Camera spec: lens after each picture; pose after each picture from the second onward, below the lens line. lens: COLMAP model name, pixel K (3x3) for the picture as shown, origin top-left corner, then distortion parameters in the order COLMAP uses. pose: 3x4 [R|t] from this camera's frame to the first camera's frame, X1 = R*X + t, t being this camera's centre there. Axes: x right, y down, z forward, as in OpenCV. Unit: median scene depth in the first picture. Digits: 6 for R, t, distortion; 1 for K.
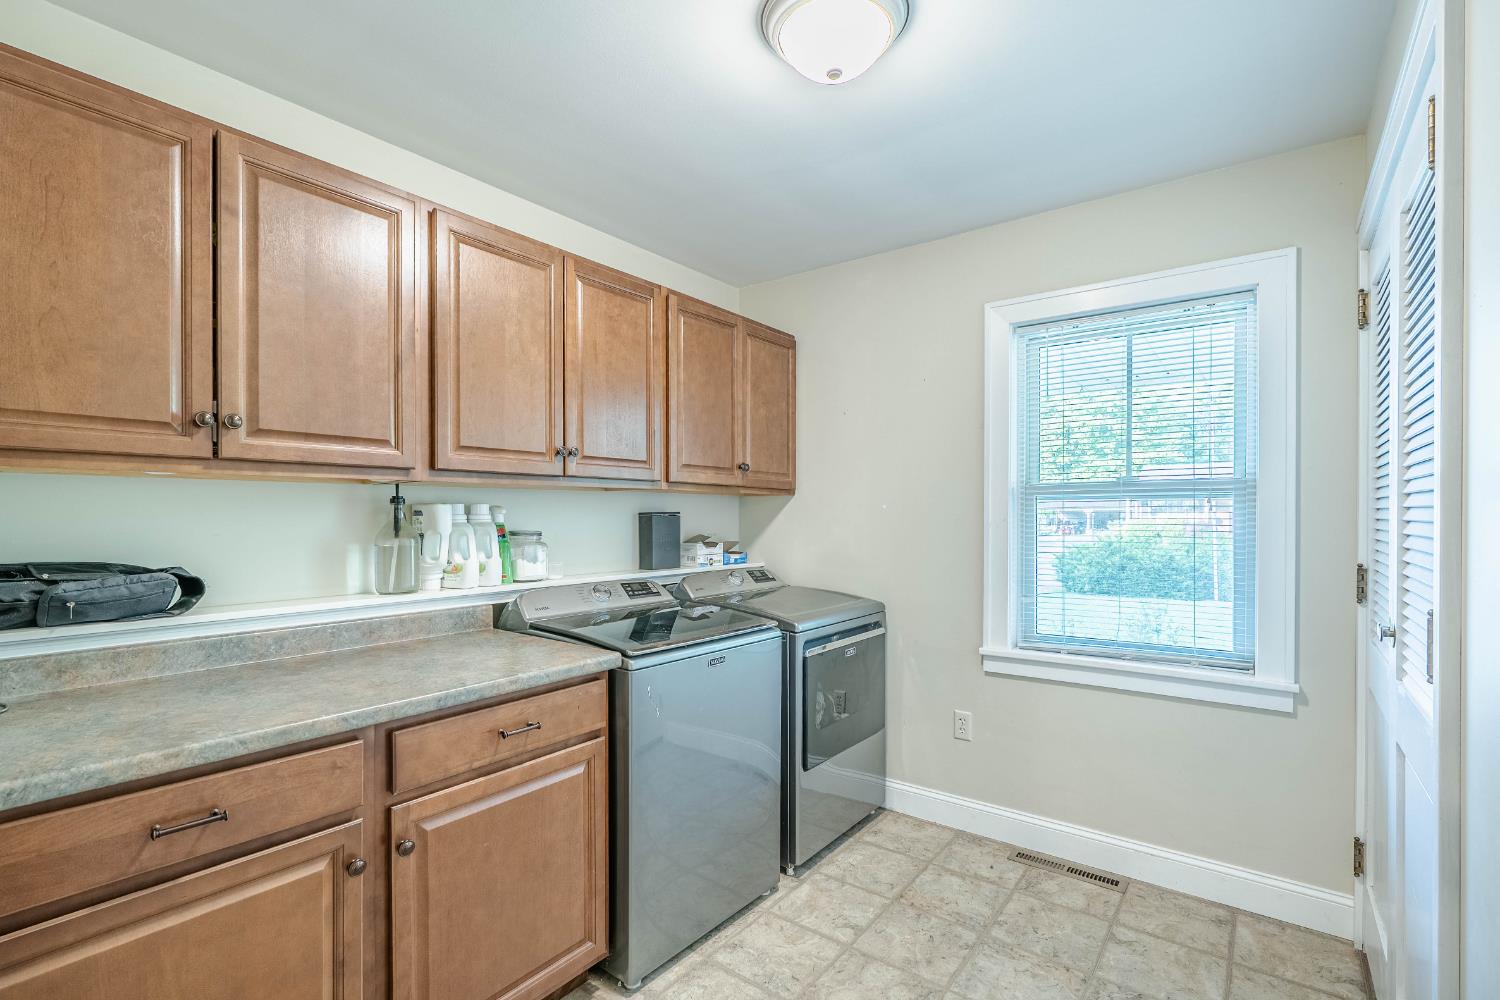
lens RADIAL K [[671.4, 0, 745.4], [0, 671.4, 514.2], [0, 0, 1]] dist [-0.000181, 0.000306]
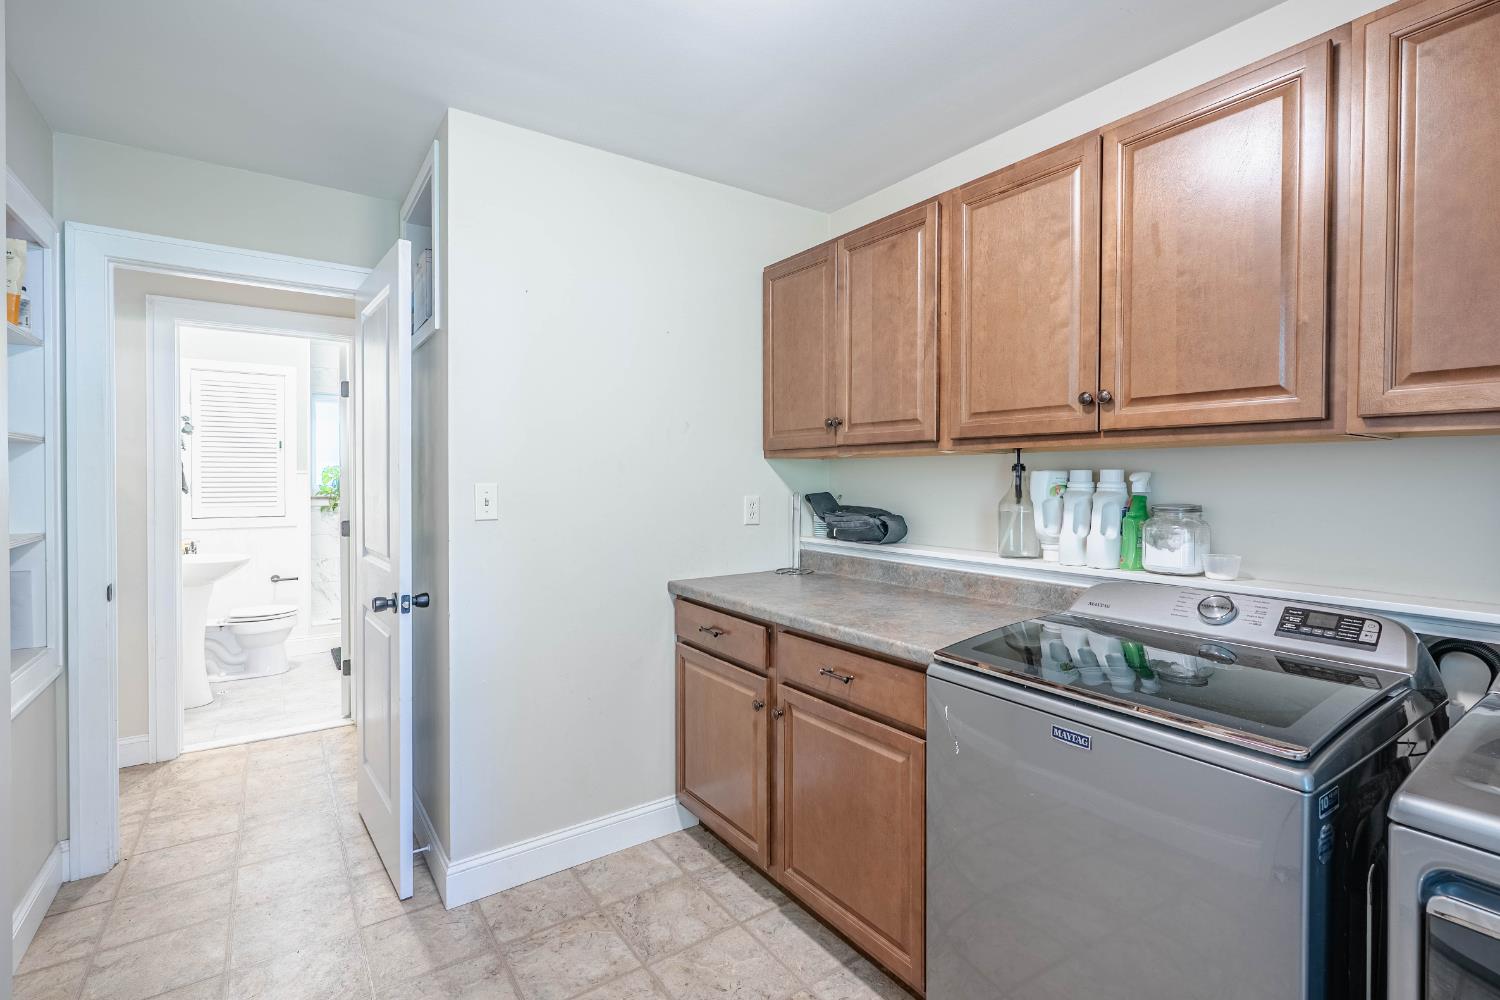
lens RADIAL K [[671.4, 0, 744.7], [0, 671.4, 485.1], [0, 0, 1]] dist [-0.000181, 0.000306]
pose [[-0.278838, 0.014449, -0.960230, 0.598431], [0.001438, 0.999892, 0.014628, -0.009669], [0.960337, 0.002698, -0.278828, 0.897055]]
